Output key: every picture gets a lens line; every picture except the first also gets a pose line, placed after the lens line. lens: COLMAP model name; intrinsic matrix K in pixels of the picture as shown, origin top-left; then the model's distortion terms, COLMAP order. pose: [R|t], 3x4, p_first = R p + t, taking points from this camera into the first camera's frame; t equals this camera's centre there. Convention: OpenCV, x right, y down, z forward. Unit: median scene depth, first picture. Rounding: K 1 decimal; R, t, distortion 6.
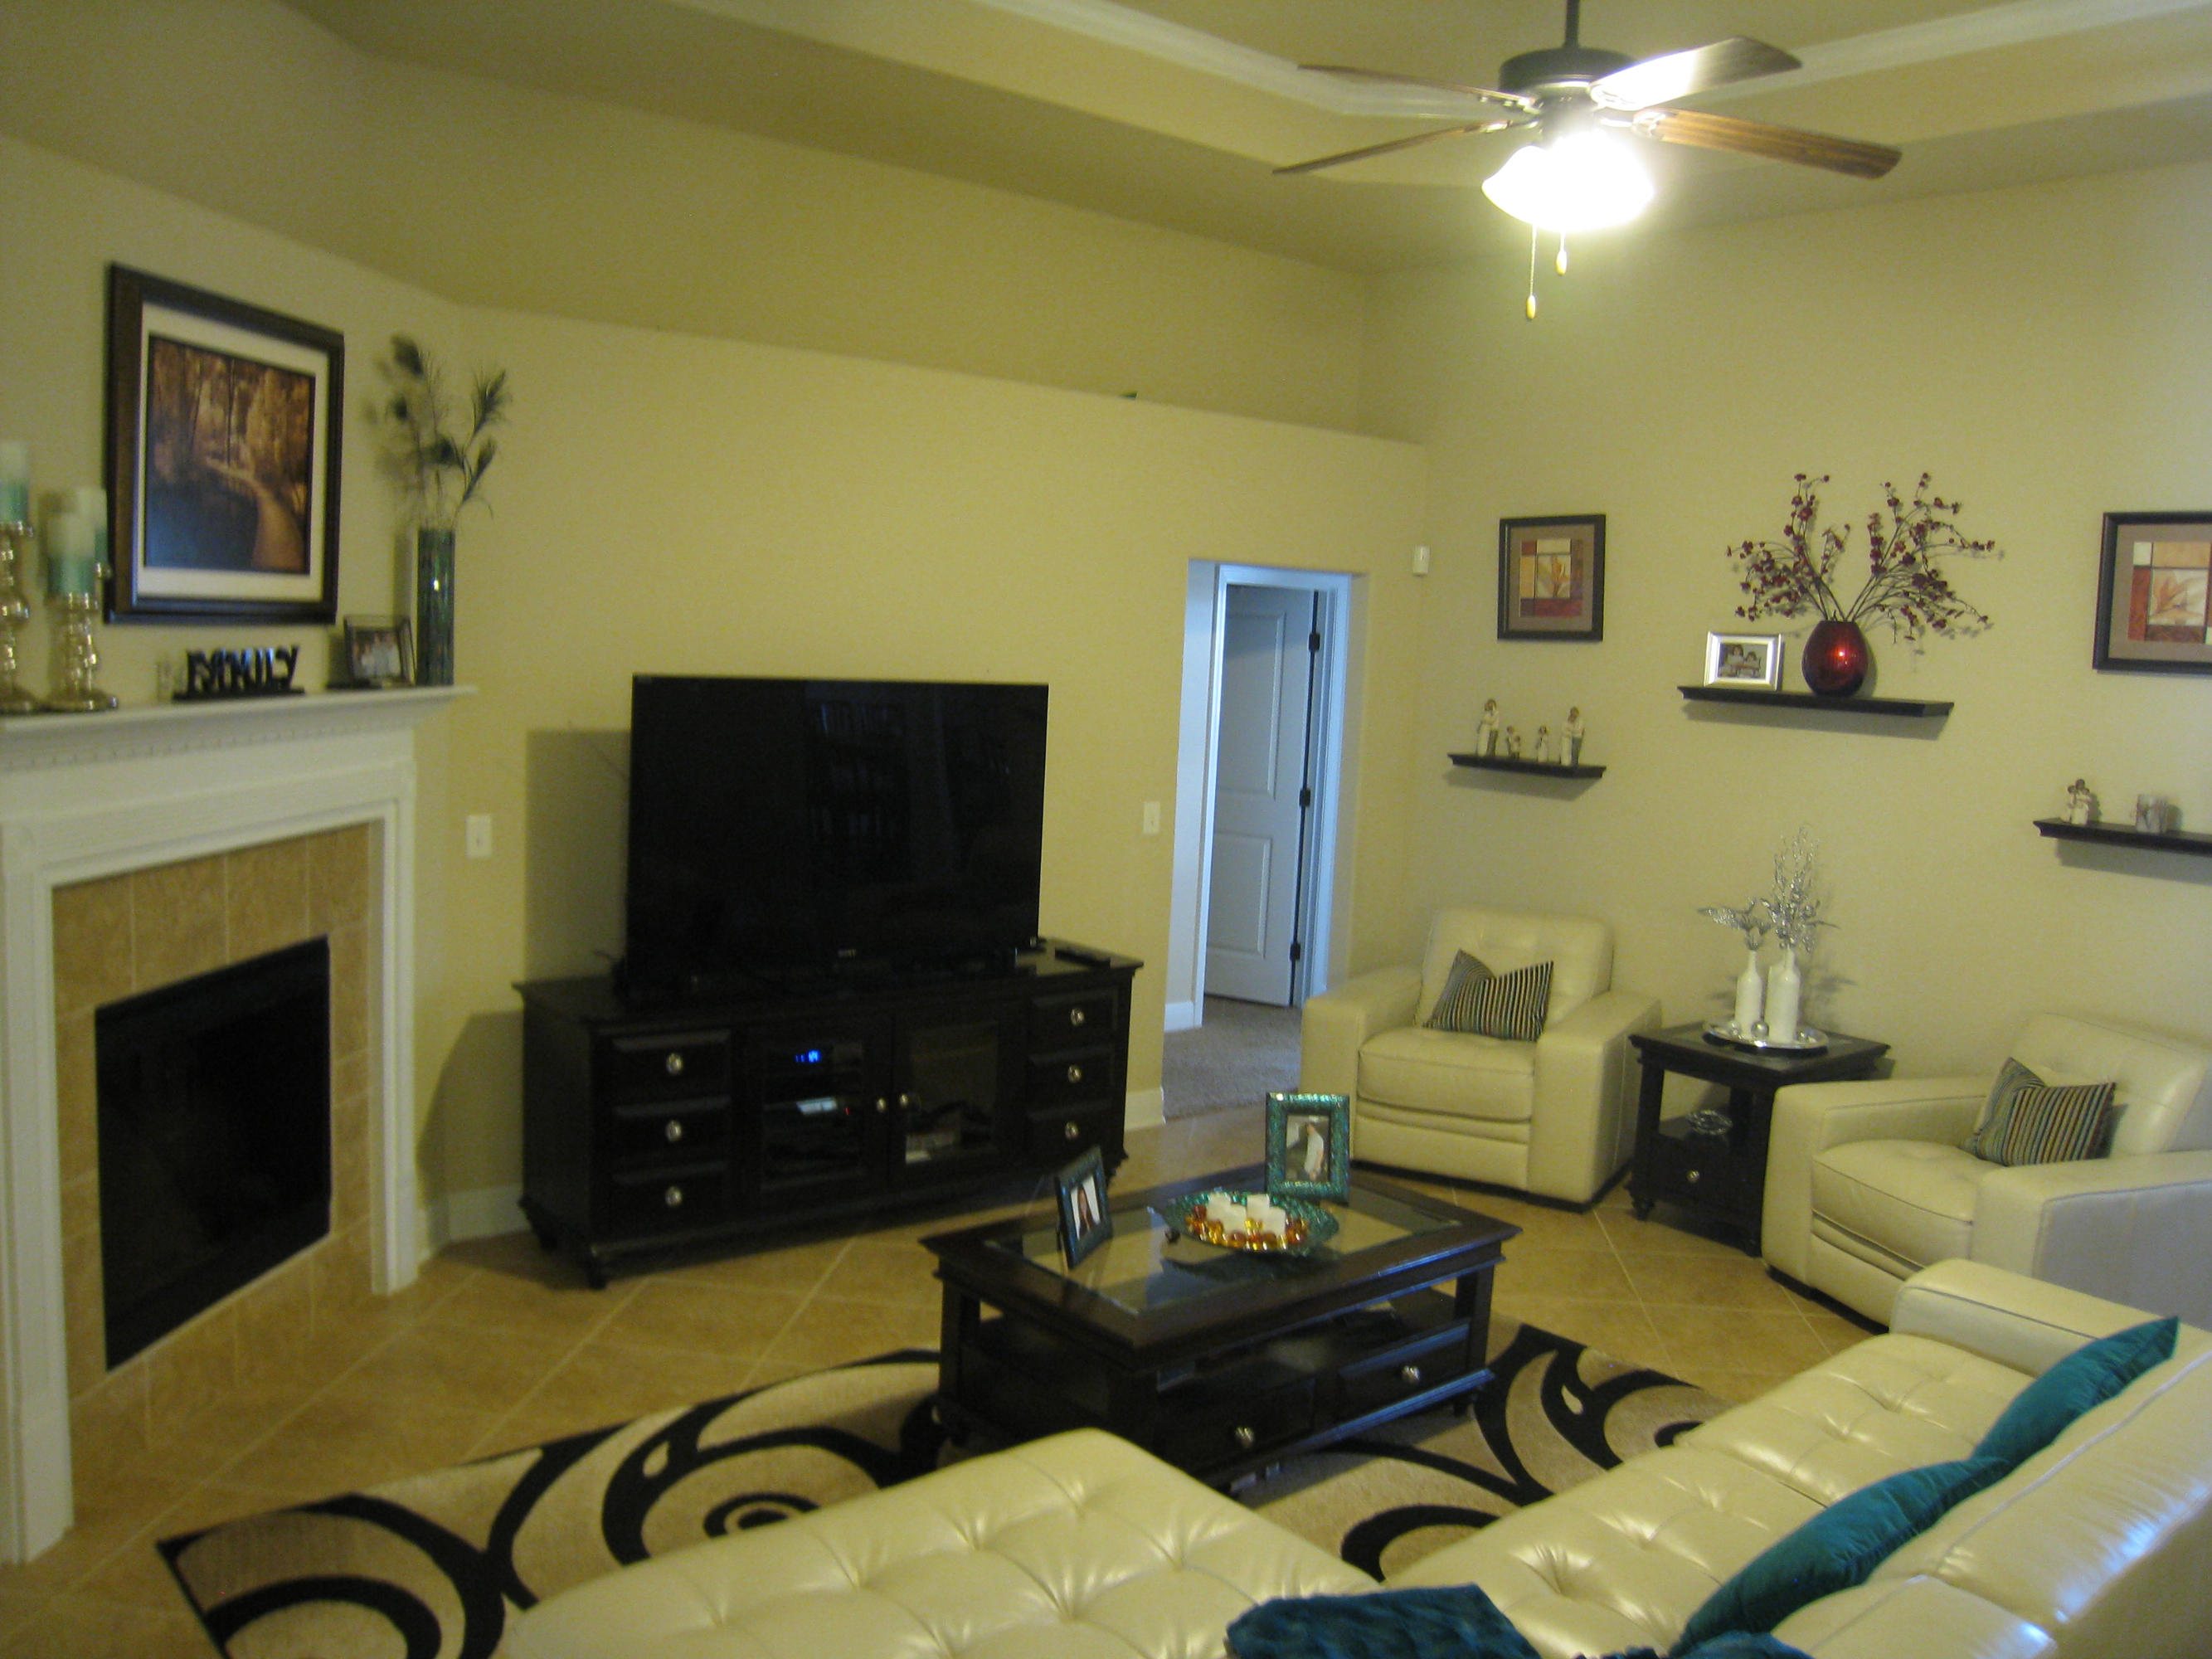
lens RADIAL K [[1822.2, 0, 1105.2], [0, 1822.2, 825.8], [0, 0, 1]] dist [-0.163187, 0.103788]
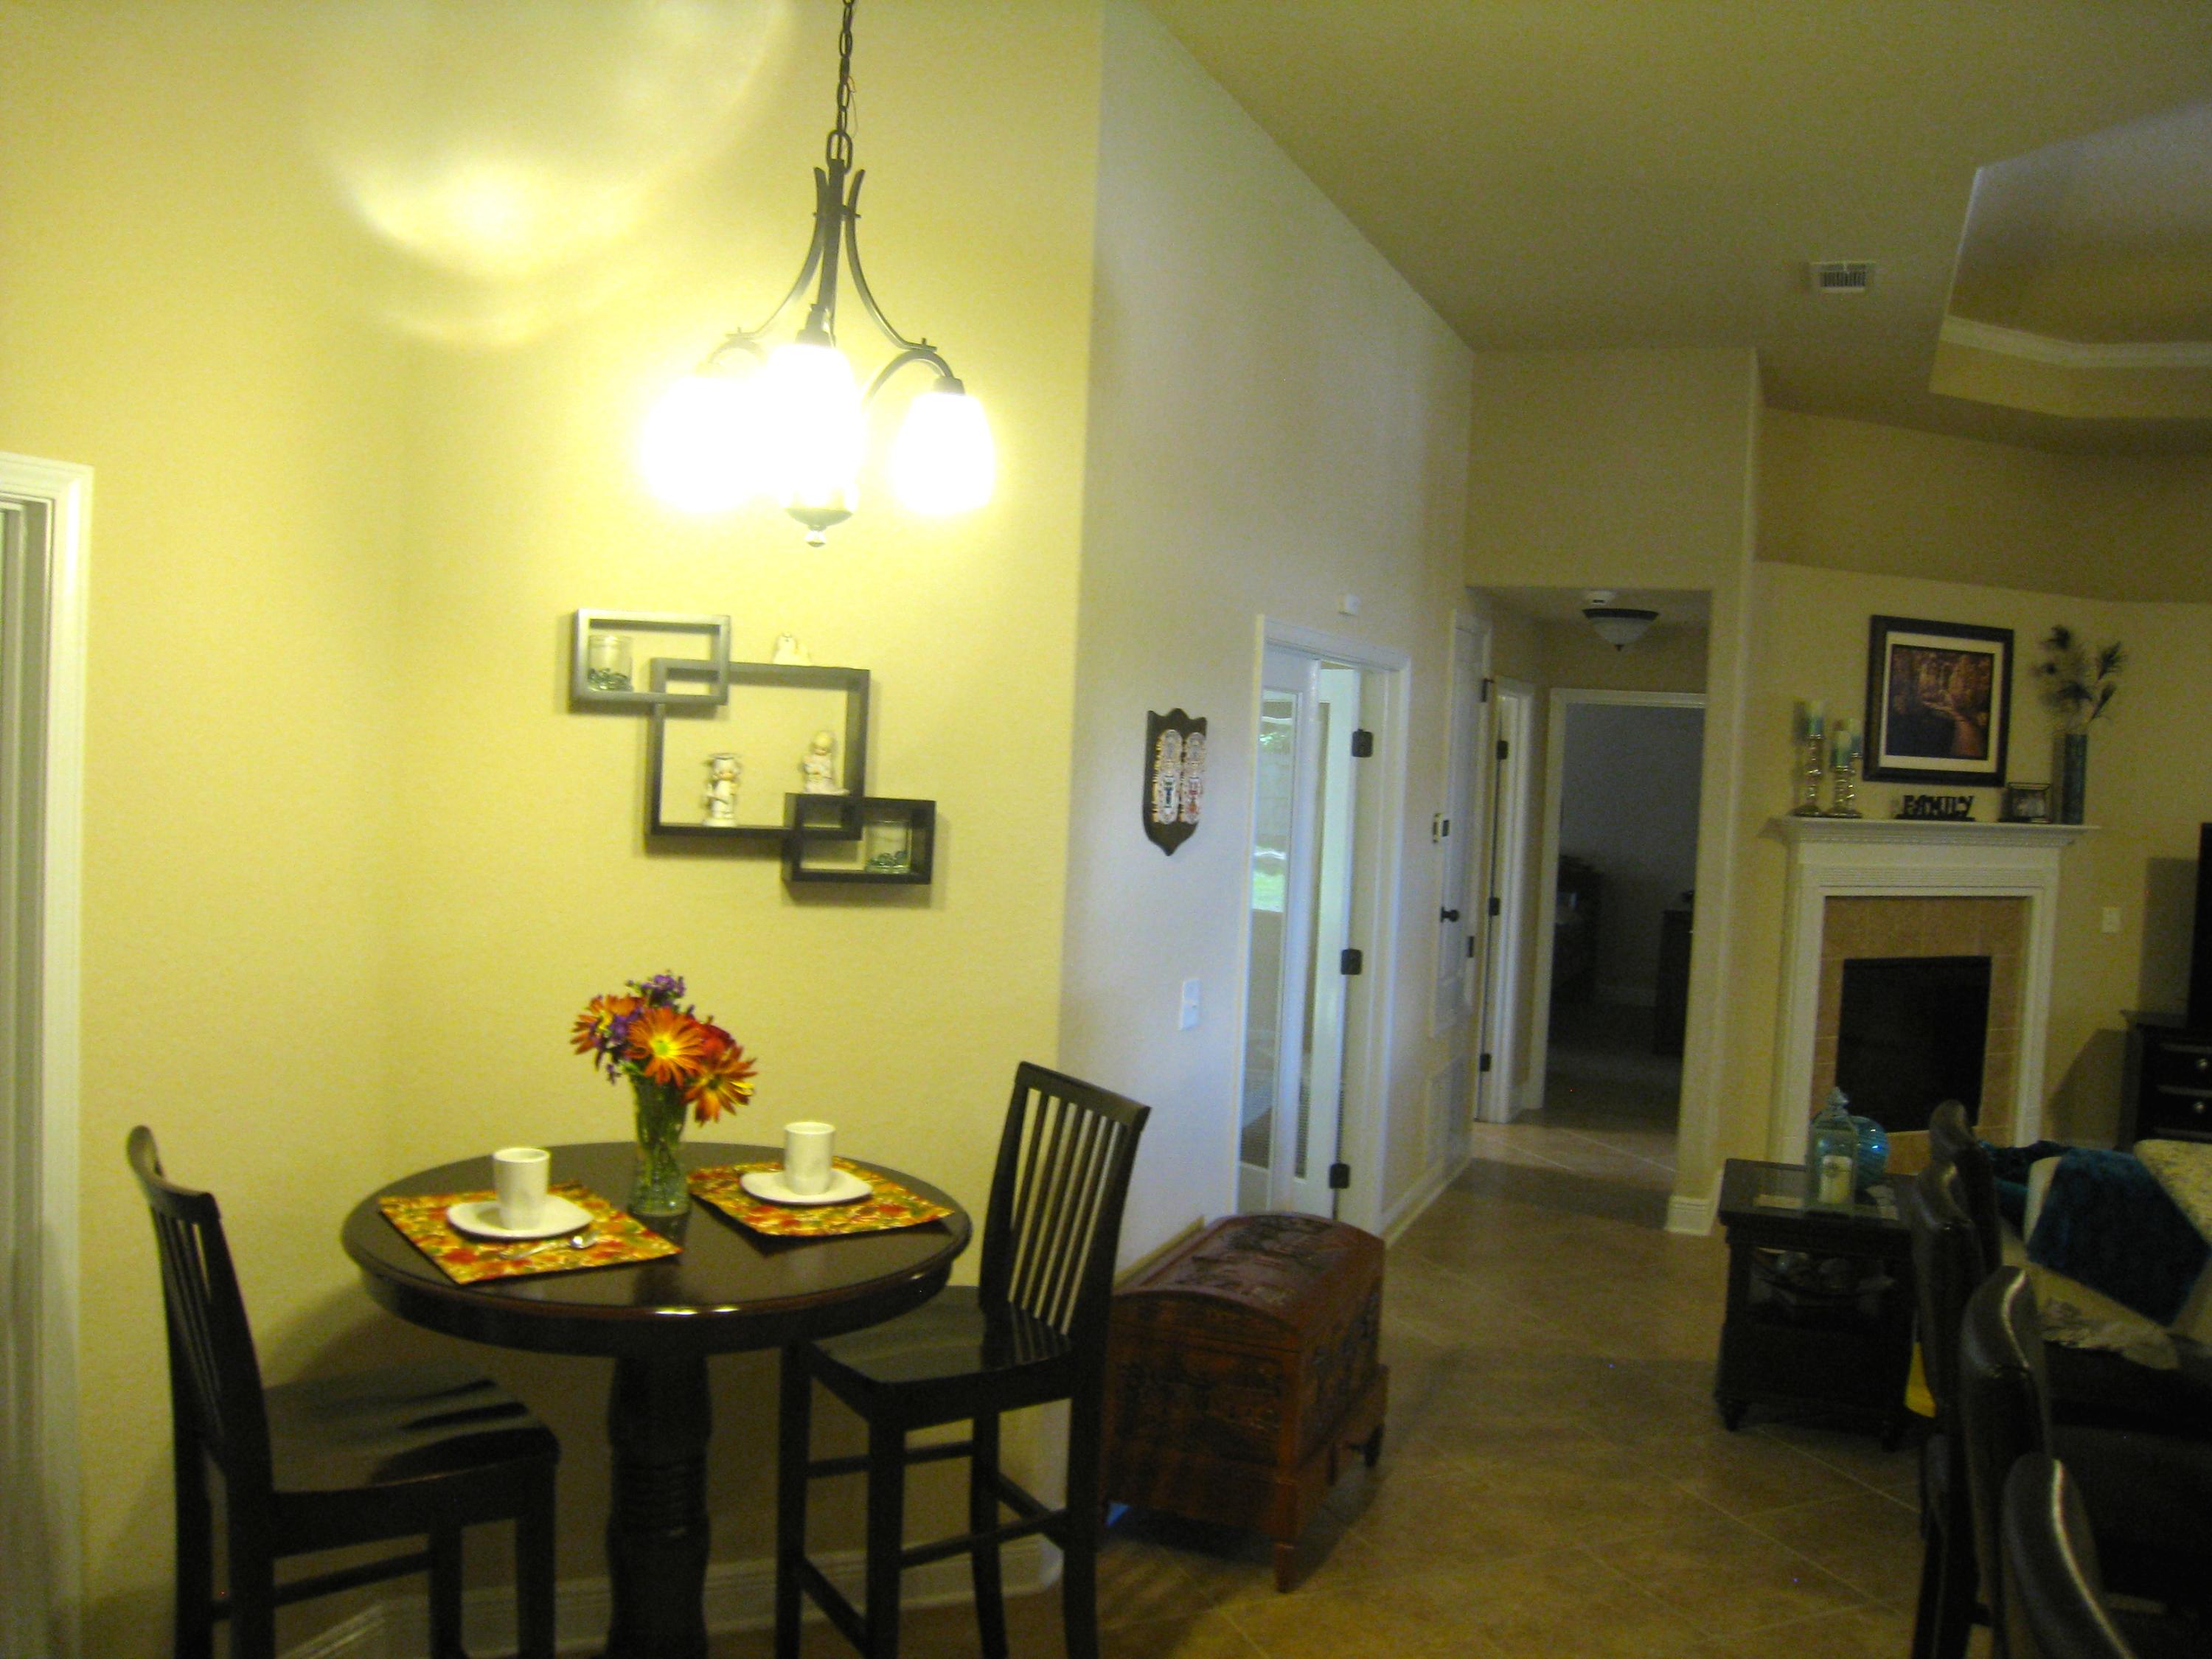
lens RADIAL K [[1822.1, 0, 1091.7], [0, 1822.1, 771.7], [0, 0, 1]] dist [-0.163187, 0.103788]
pose [[0.476803, -0.005718, -0.878992, 0.766539], [-0.120429, 0.990124, -0.071767, 0.124683], [0.870721, 0.140075, 0.471406, -0.738518]]
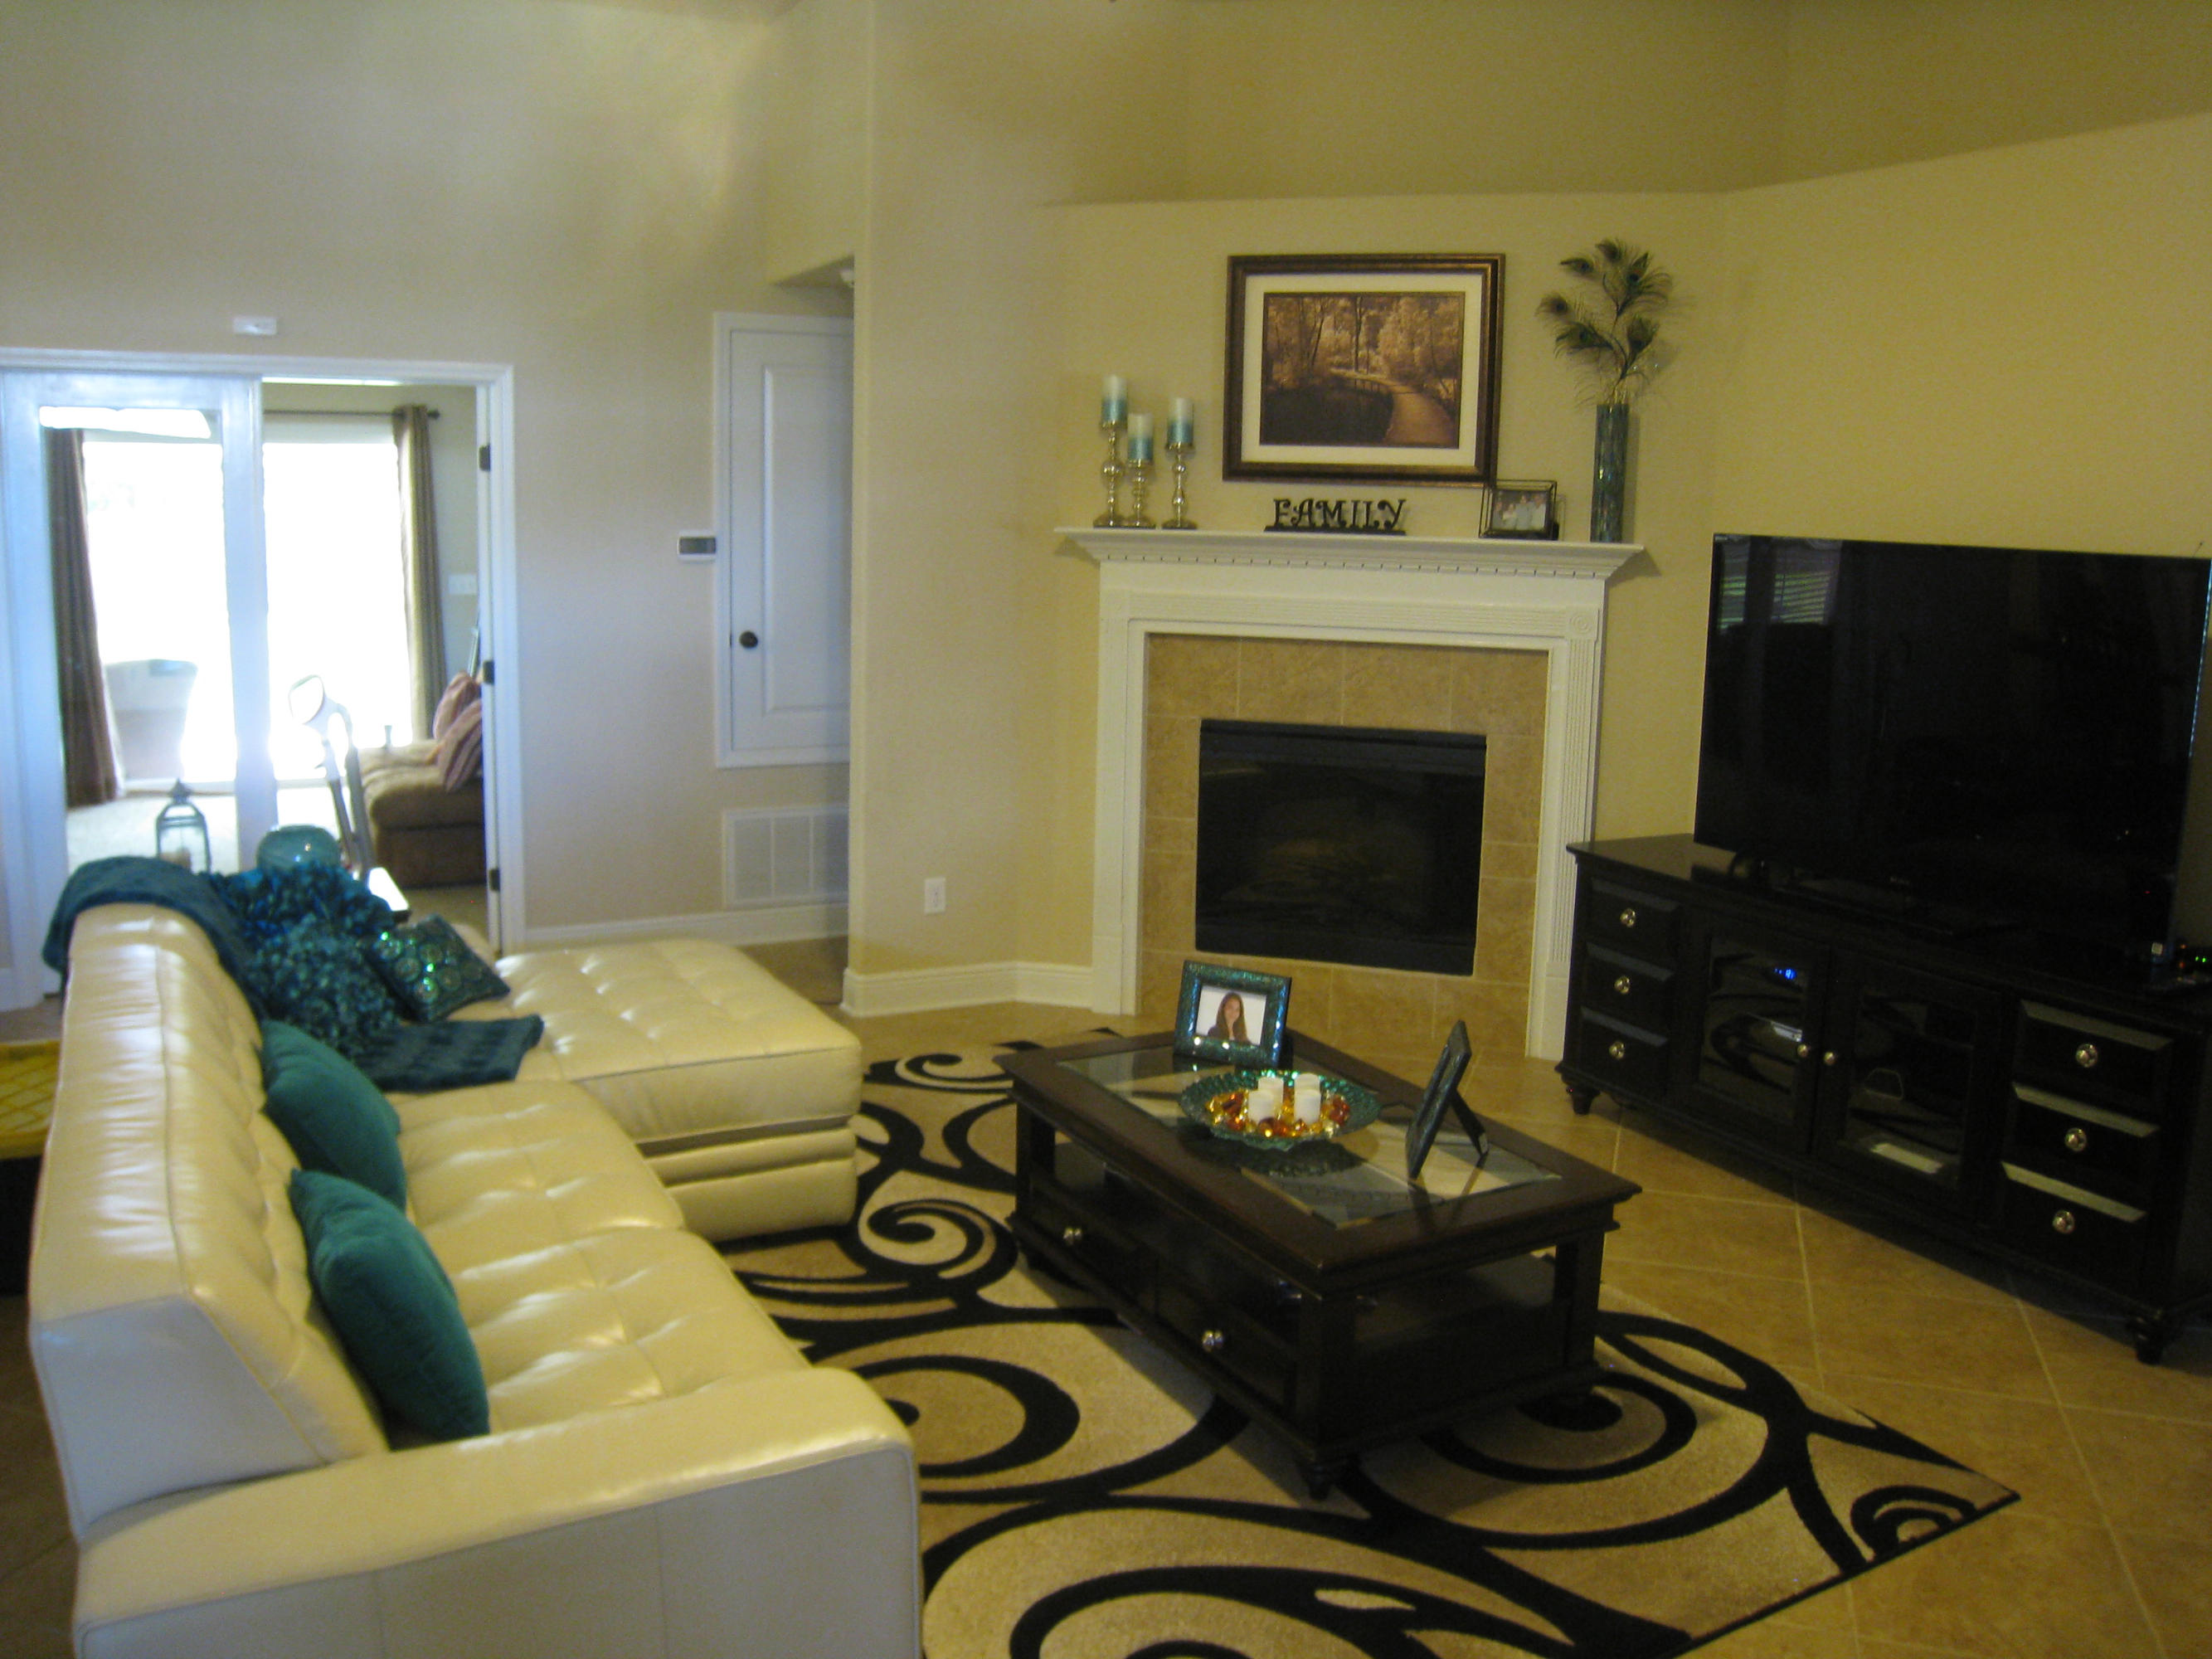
lens RADIAL K [[1822.2, 0, 1116.1], [0, 1822.2, 811.3], [0, 0, 1]] dist [-0.163187, 0.103788]
pose [[-0.206581, 0.109974, -0.972229, 0.946709], [-0.139094, 0.980270, 0.140439, -0.031992], [0.968492, 0.164243, -0.187209, 1.084274]]
